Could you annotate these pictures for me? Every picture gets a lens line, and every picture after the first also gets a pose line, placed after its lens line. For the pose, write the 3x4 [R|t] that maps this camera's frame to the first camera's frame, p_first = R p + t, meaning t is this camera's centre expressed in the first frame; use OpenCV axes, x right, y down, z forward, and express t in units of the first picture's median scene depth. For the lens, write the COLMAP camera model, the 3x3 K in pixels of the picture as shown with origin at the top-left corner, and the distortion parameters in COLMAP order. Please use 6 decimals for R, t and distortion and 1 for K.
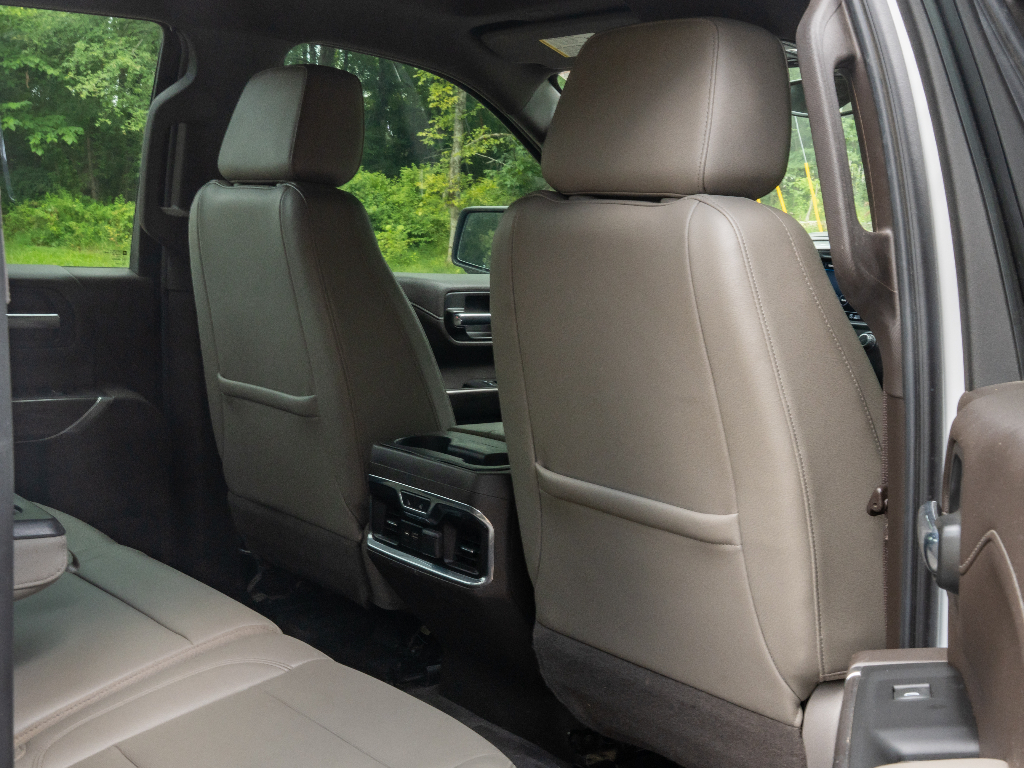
lens RADIAL K [[1357.9, 0, 512.0], [0, 1357.9, 384.0], [0, 0, 1]] dist [-0.001867, -0.043646]
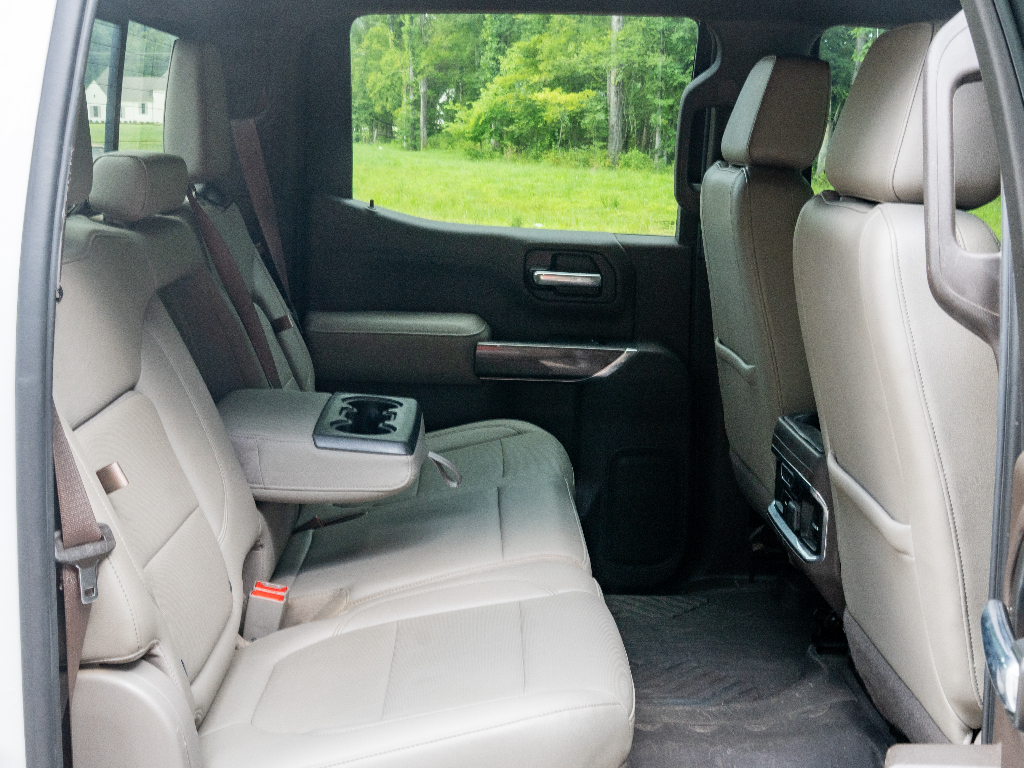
lens RADIAL K [[1357.9, 0, 512.0], [0, 1357.9, 384.0], [0, 0, 1]] dist [-0.001867, -0.043646]
pose [[0.800688, 0.105162, -0.589779, 0.328734], [-0.081263, 0.994439, 0.066993, -0.032811], [0.593544, -0.005713, 0.804781, 0.017832]]
